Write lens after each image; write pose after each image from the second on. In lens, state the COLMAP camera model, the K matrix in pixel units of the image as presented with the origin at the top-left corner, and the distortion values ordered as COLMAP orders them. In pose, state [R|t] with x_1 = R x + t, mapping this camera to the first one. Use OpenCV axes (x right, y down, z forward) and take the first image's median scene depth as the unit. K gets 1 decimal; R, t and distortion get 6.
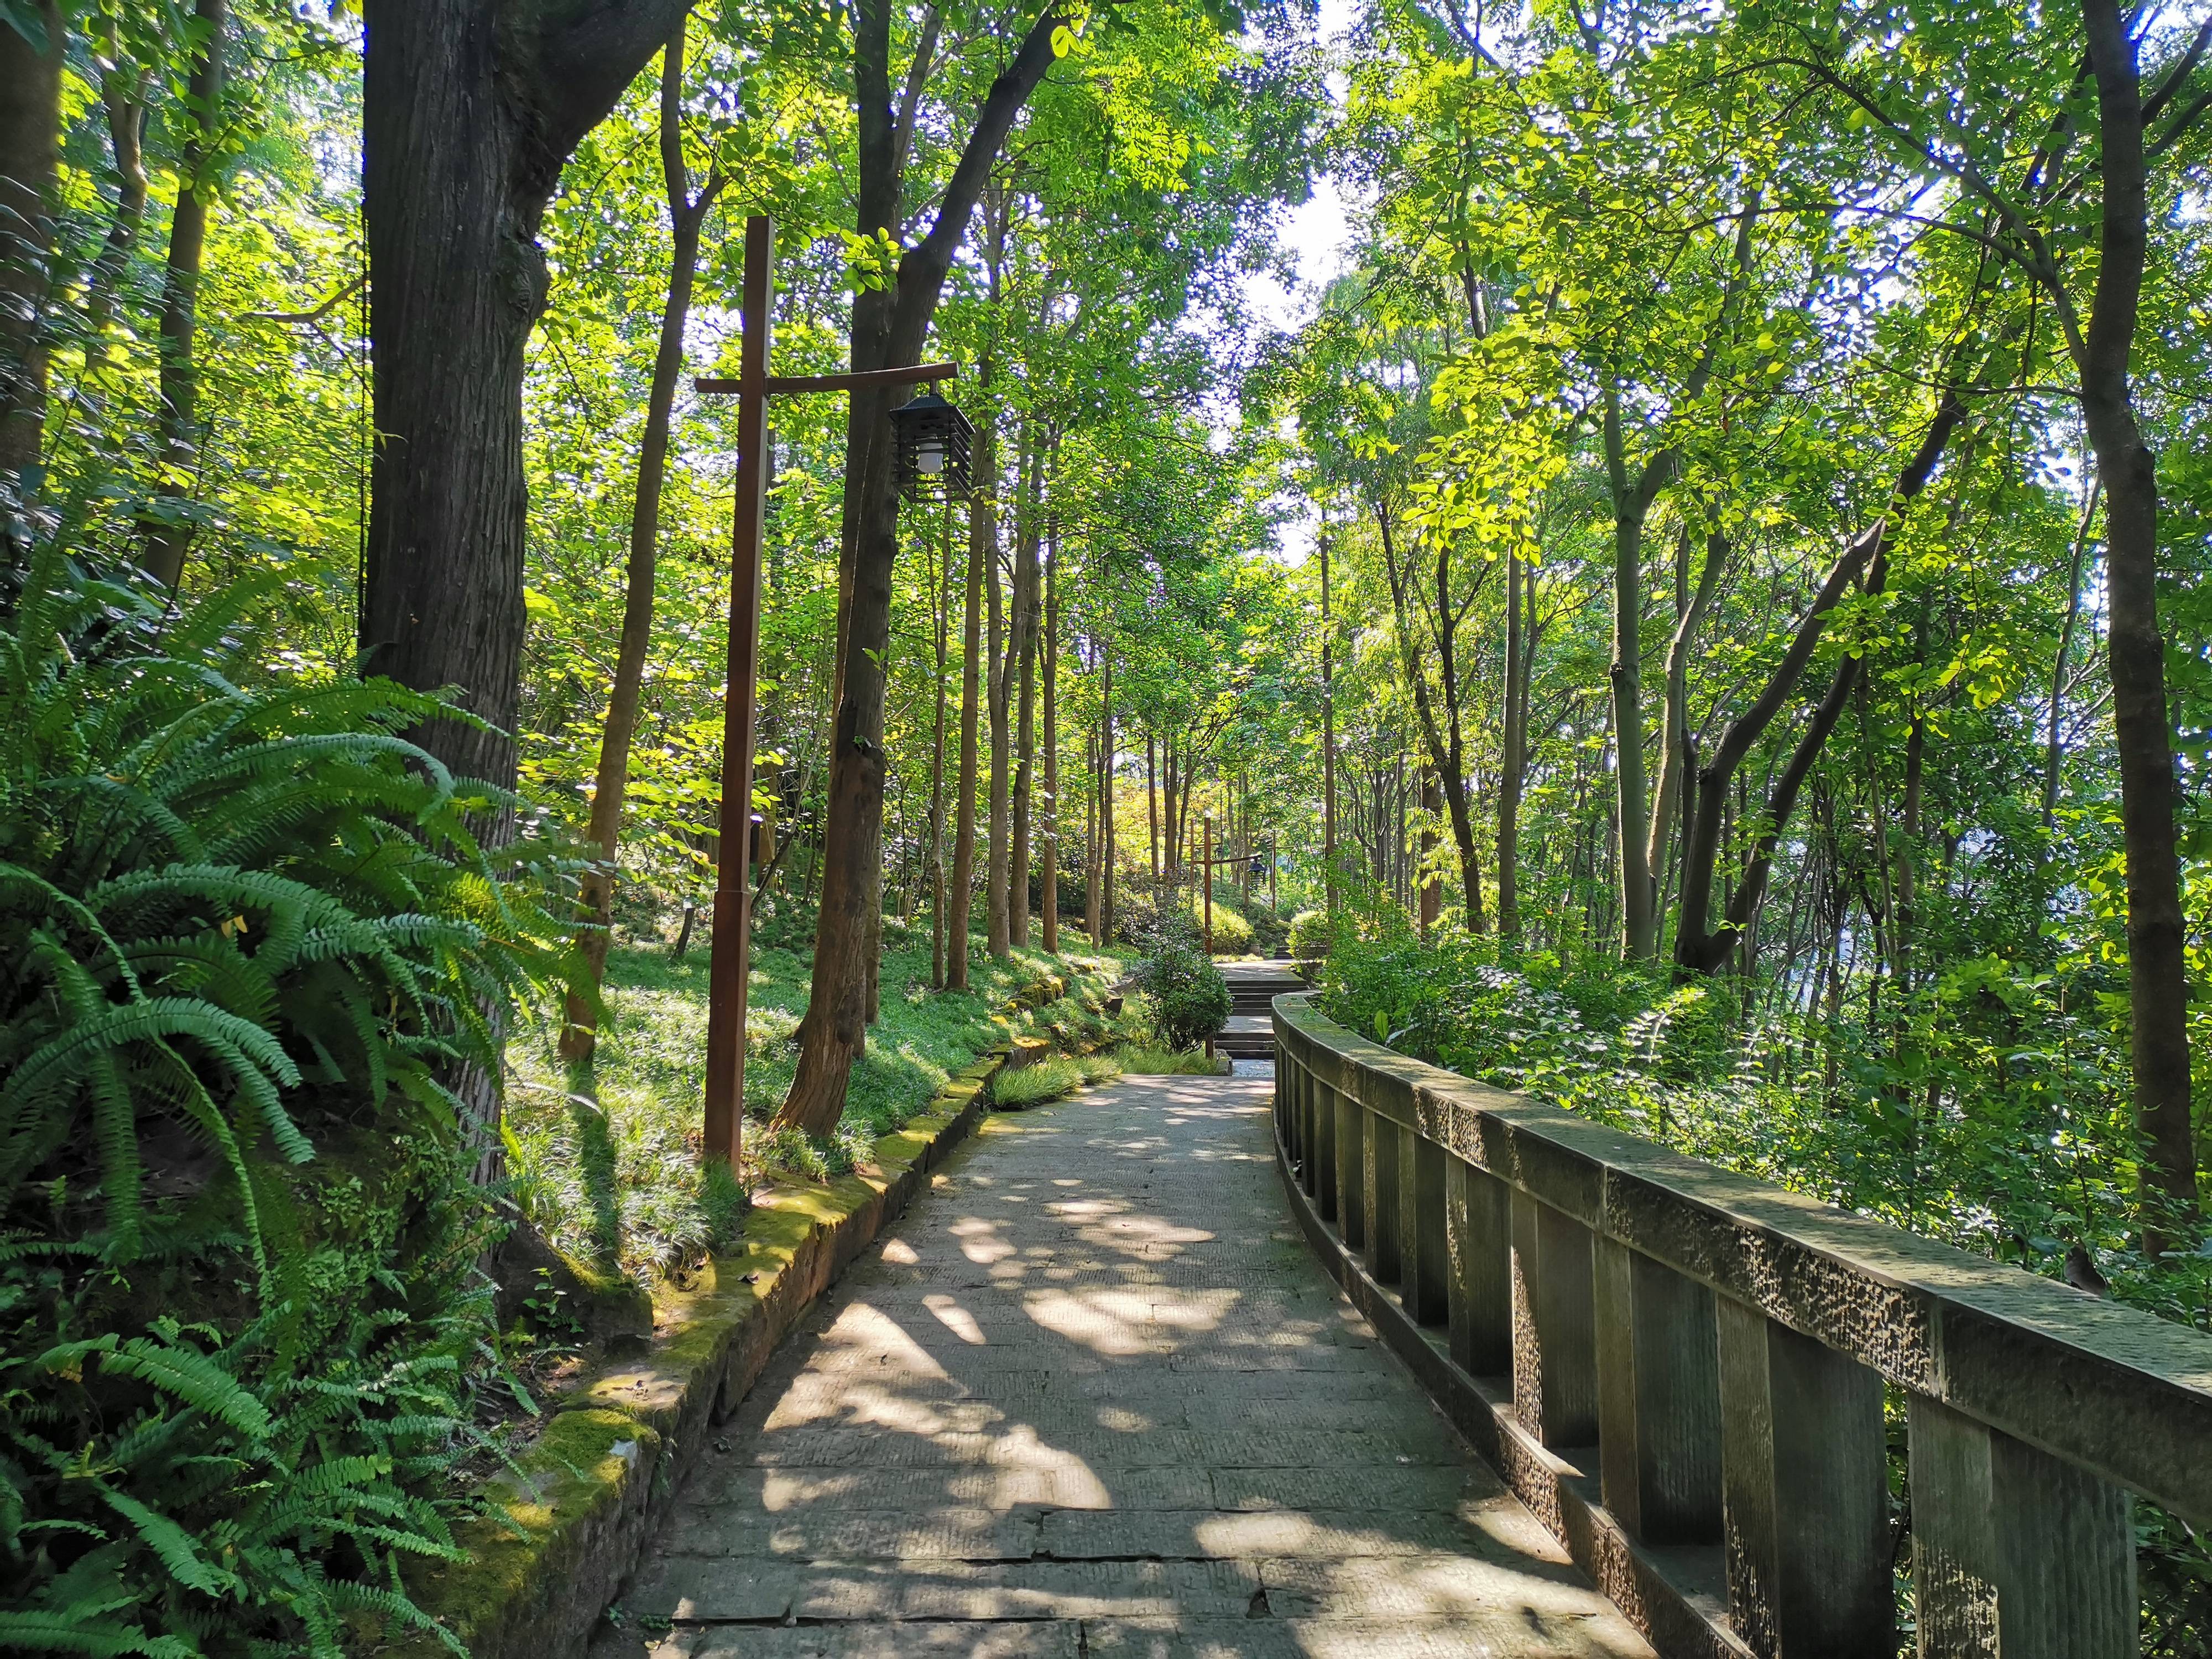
lens RADIAL K [[1672.9, 0, 1105.9], [0, 1672.9, 825.0], [0, 0, 1]] dist [0.000694, 0.000055]
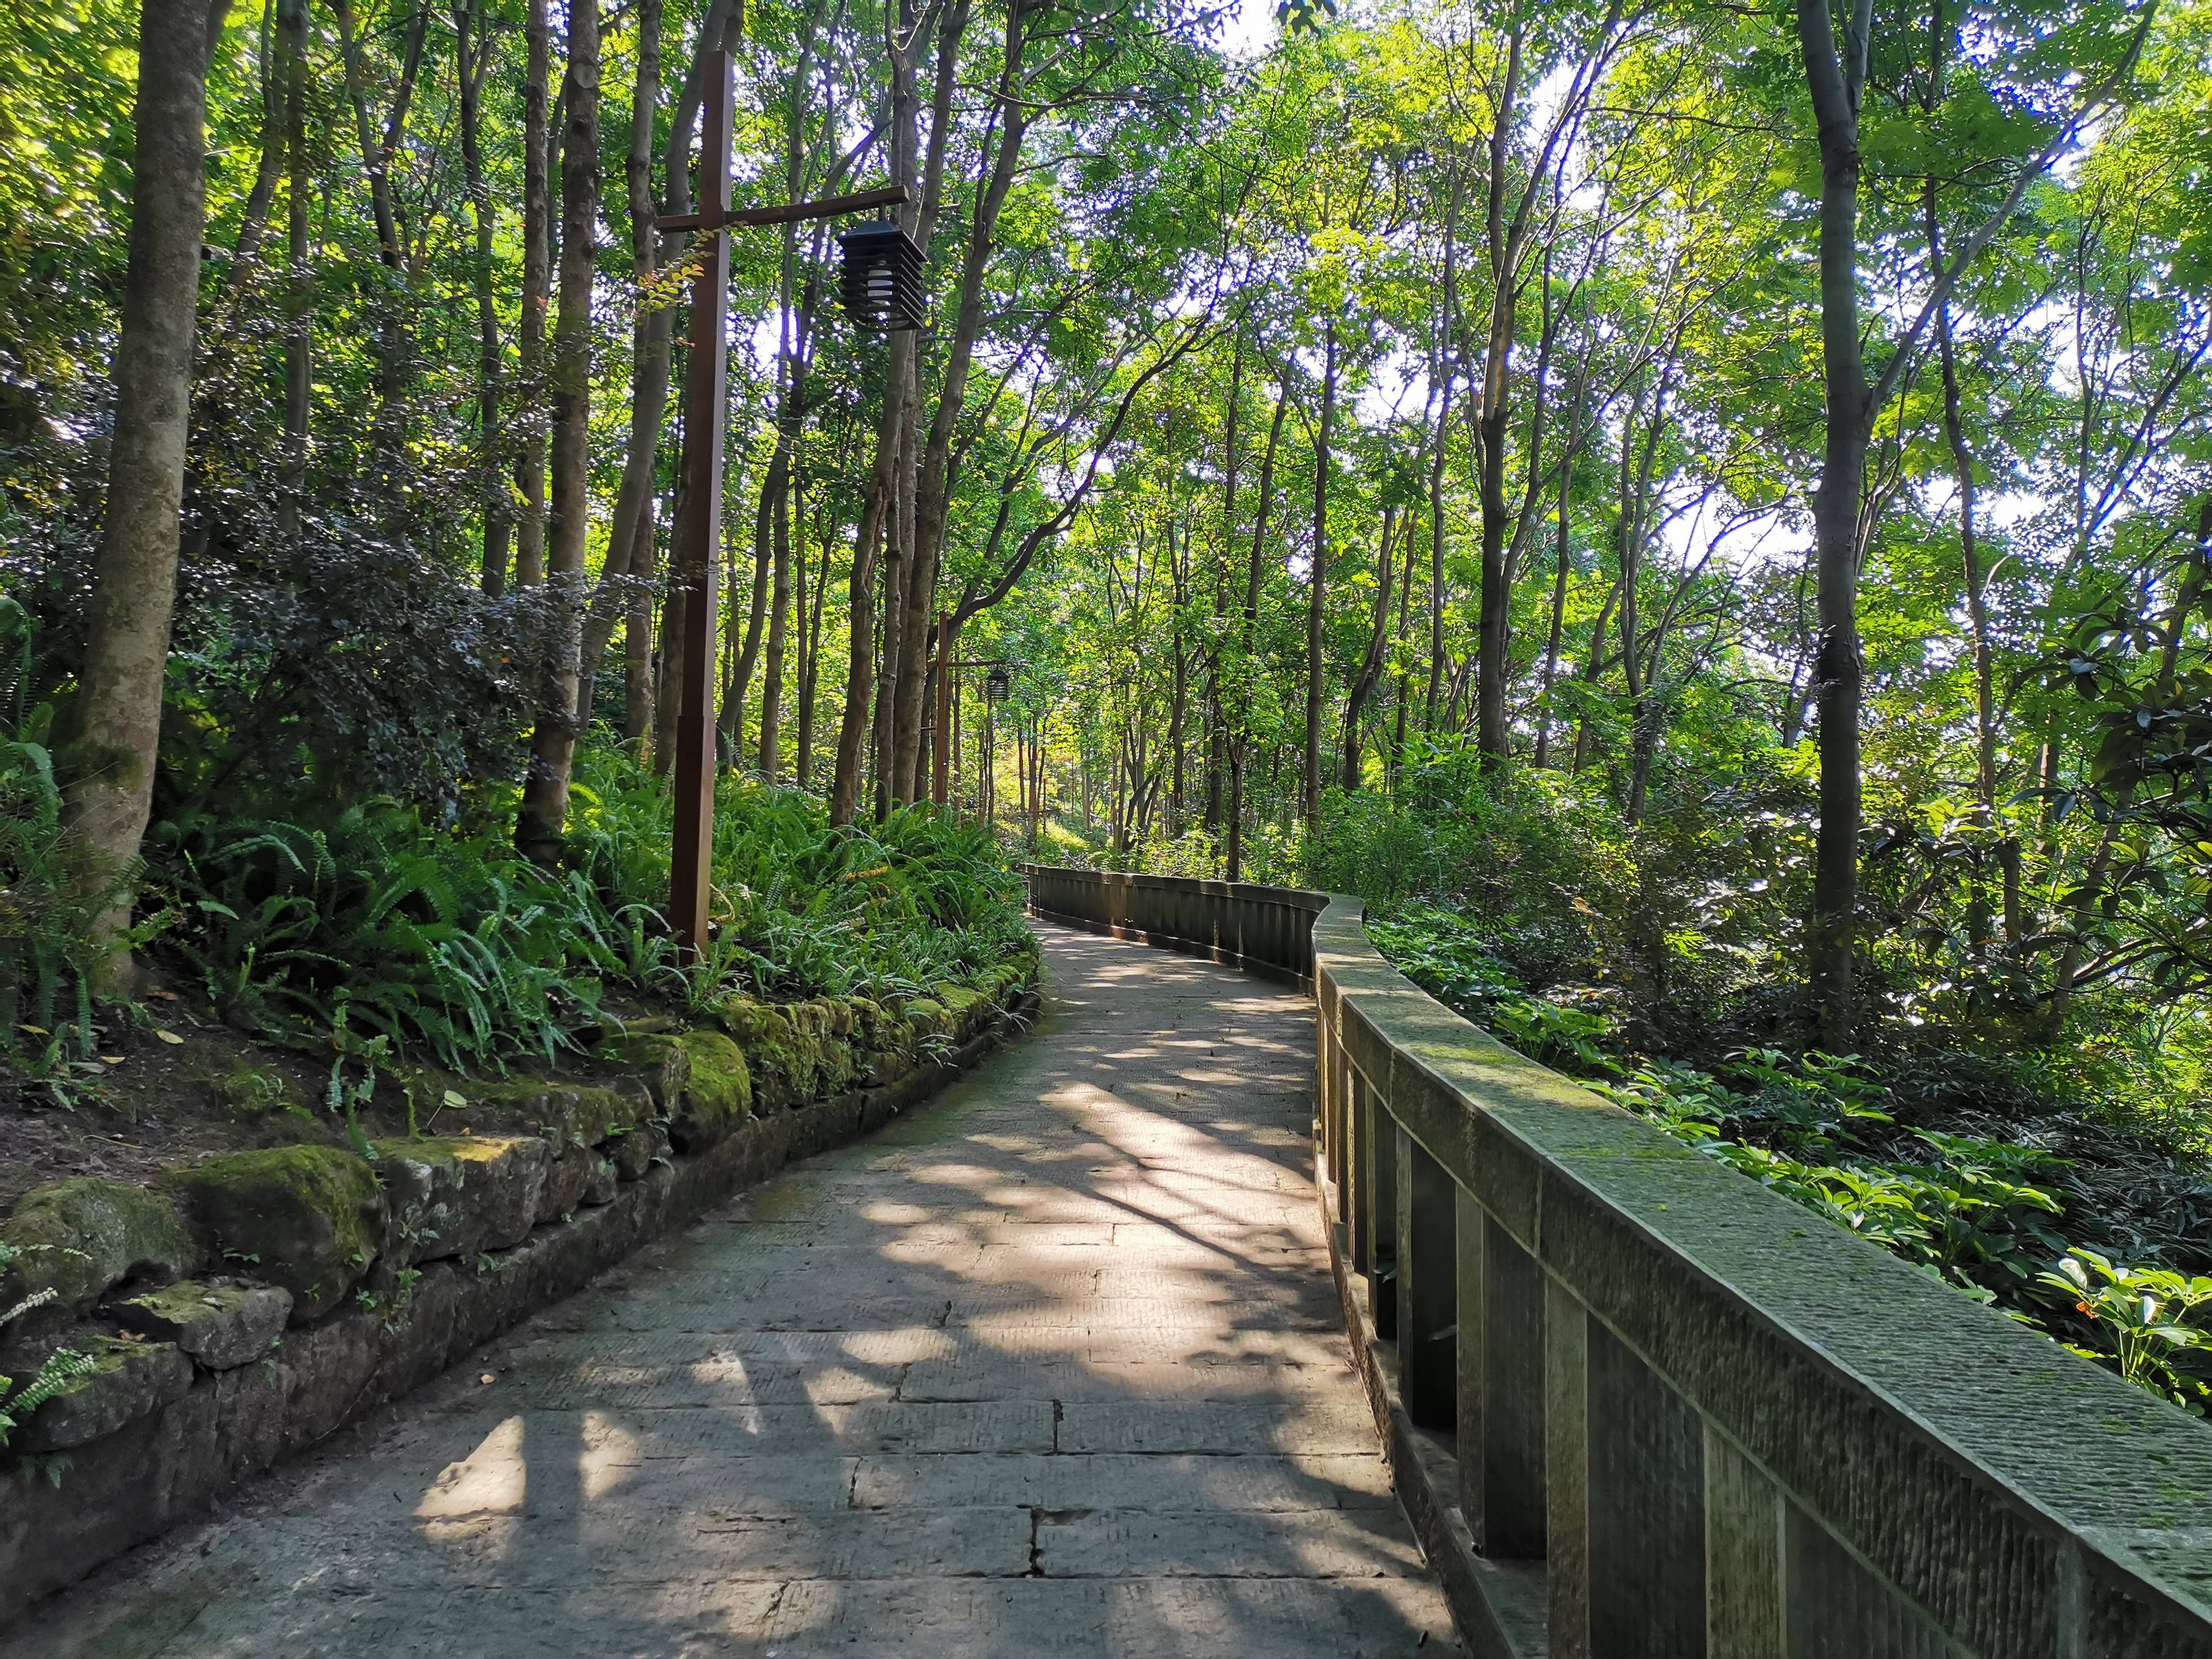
lens RADIAL K [[1672.9, 0, 1106.7], [0, 1672.9, 830.5], [0, 0, 1]] dist [0.000694, 0.000055]
pose [[0.997956, -0.005506, 0.063671, 0.013041], [0.002205, 0.998655, 0.051800, -0.049370], [-0.063871, -0.051554, 0.996626, -0.859809]]
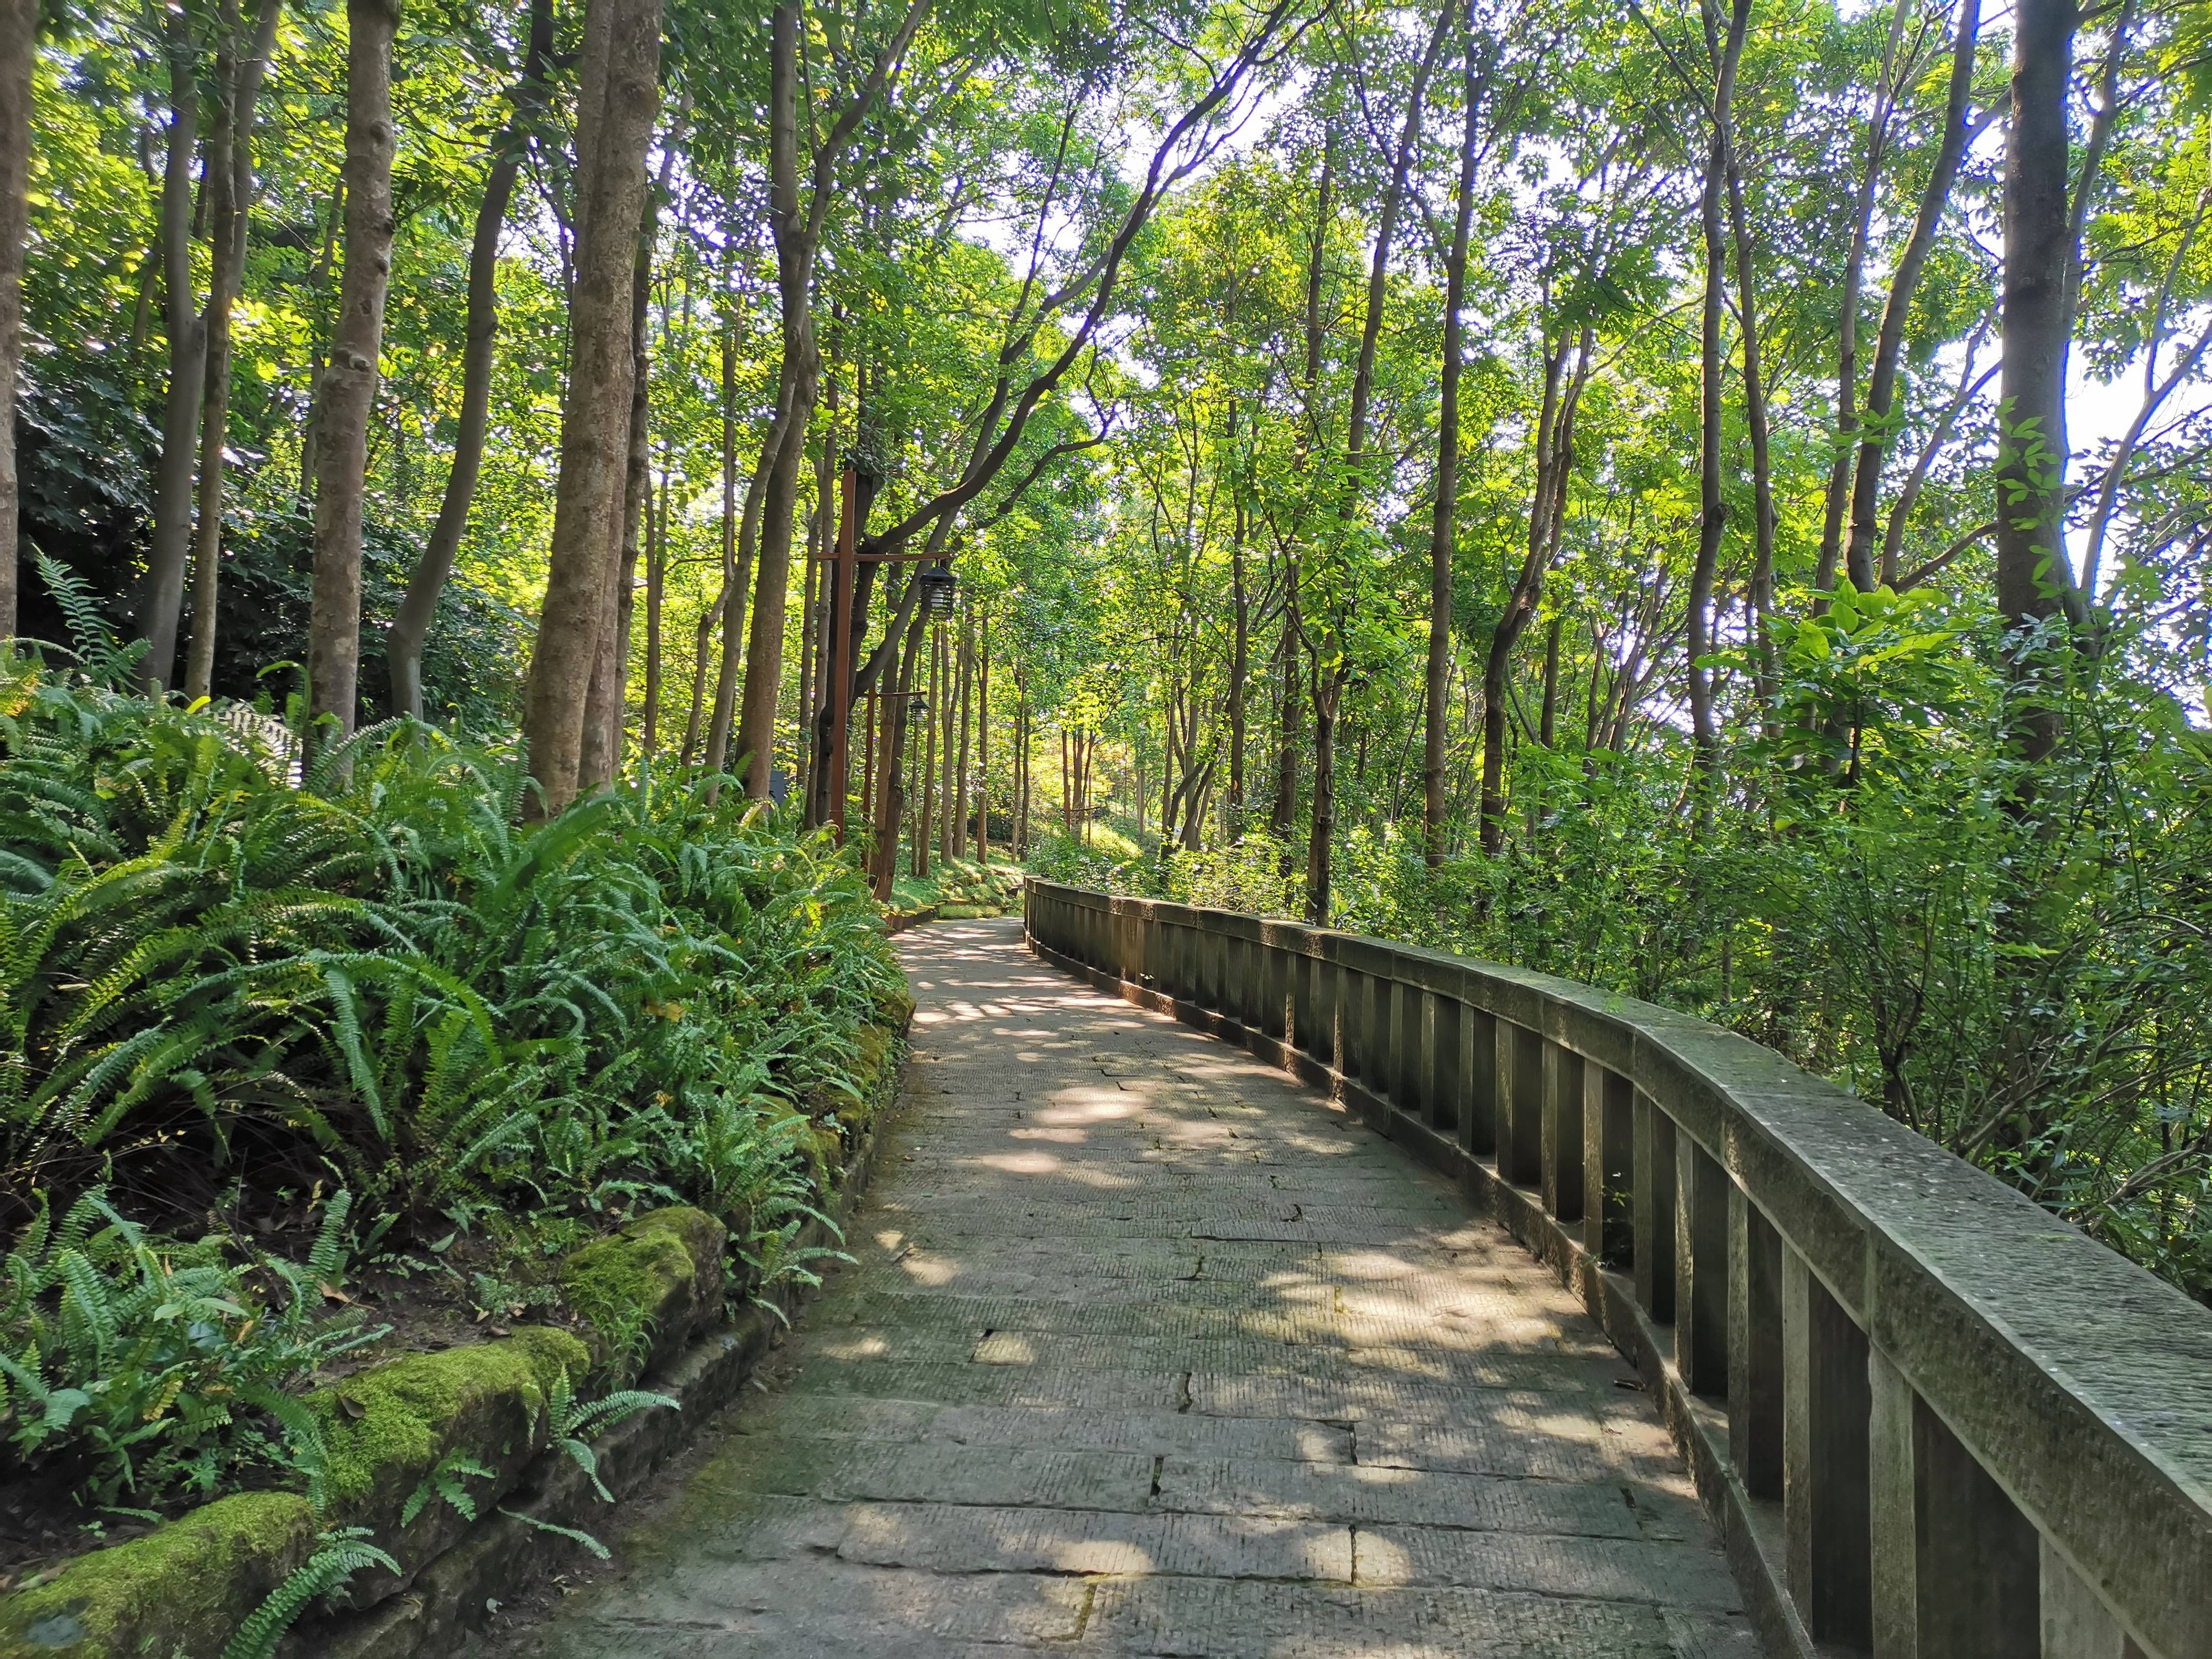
lens RADIAL K [[1672.9, 0, 1105.3], [0, 1672.9, 832.9], [0, 0, 1]] dist [0.000694, 0.000055]
pose [[0.999686, 0.008947, 0.023405, 0.046744], [-0.010127, 0.998657, 0.050803, -0.034240], [-0.022919, -0.051024, 0.998434, -0.585332]]
